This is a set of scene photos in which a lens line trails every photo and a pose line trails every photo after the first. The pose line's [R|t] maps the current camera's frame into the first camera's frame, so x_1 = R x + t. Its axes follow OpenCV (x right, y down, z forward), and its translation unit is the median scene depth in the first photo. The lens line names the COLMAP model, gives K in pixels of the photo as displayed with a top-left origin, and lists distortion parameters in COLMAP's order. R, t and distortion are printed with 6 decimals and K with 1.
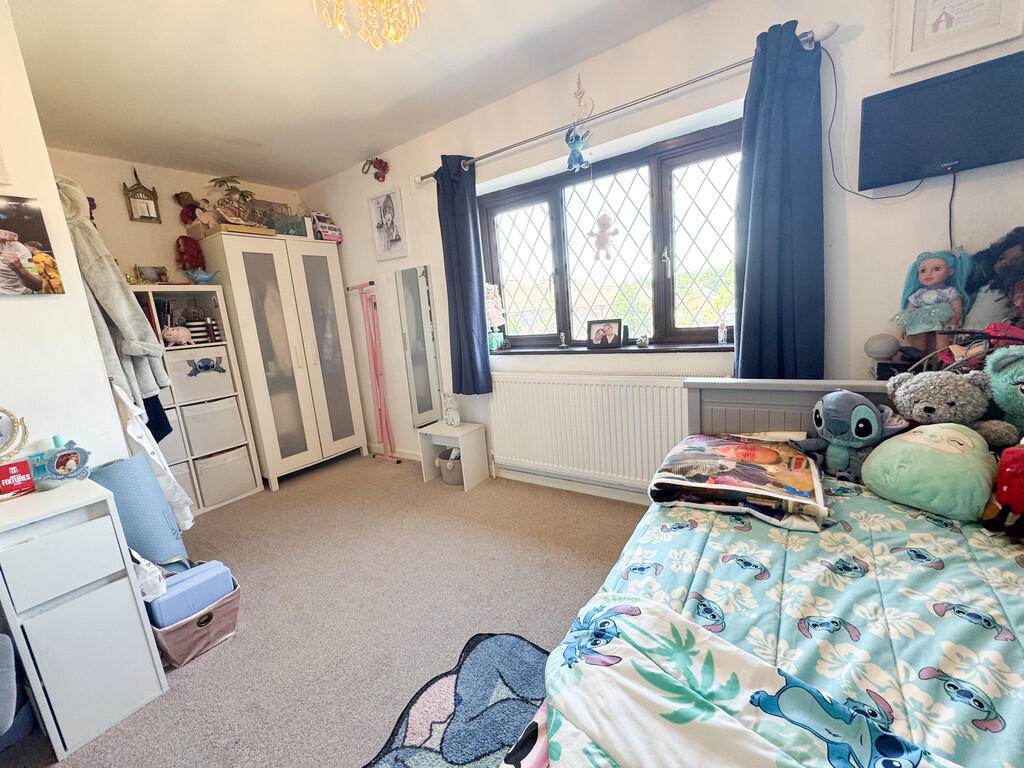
lens RADIAL K [[407.8, 0, 512.0], [0, 407.8, 384.0], [0, 0, 1]] dist [0.000204, -0.000102]
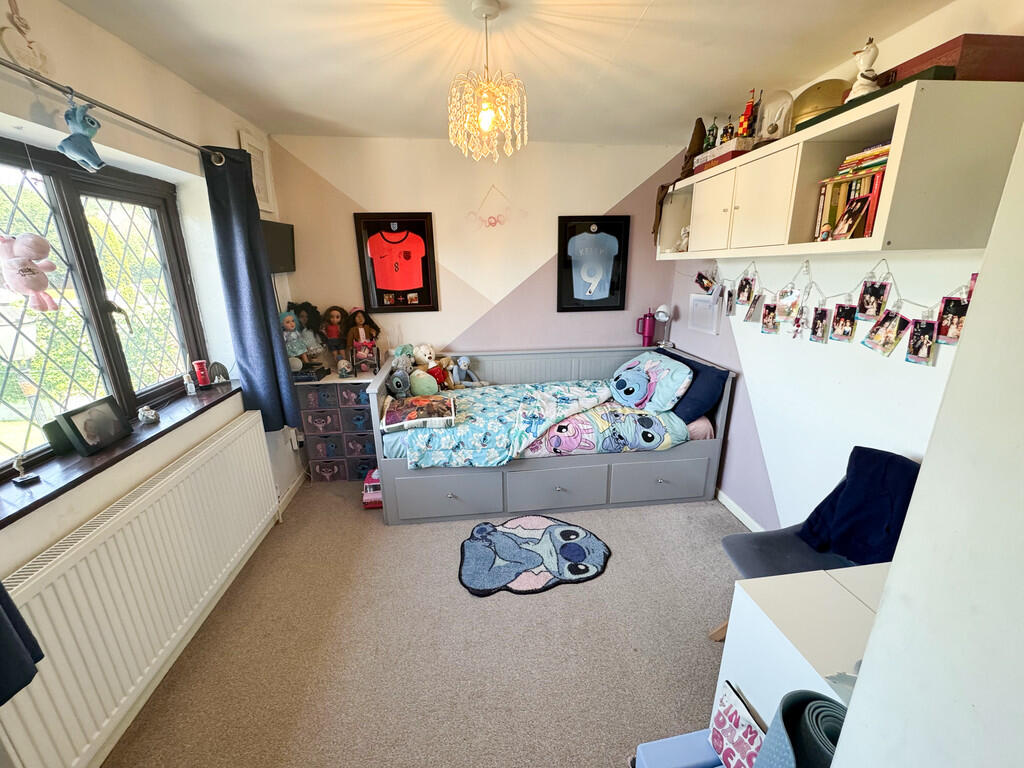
lens RADIAL K [[407.8, 0, 512.0], [0, 407.8, 384.0], [0, 0, 1]] dist [0.000204, -0.000102]
pose [[-0.653317, -0.114399, 0.748392, -1.262036], [0.209071, 0.922816, 0.323573, -0.480107], [-0.727645, 0.367863, -0.578973, 1.681487]]
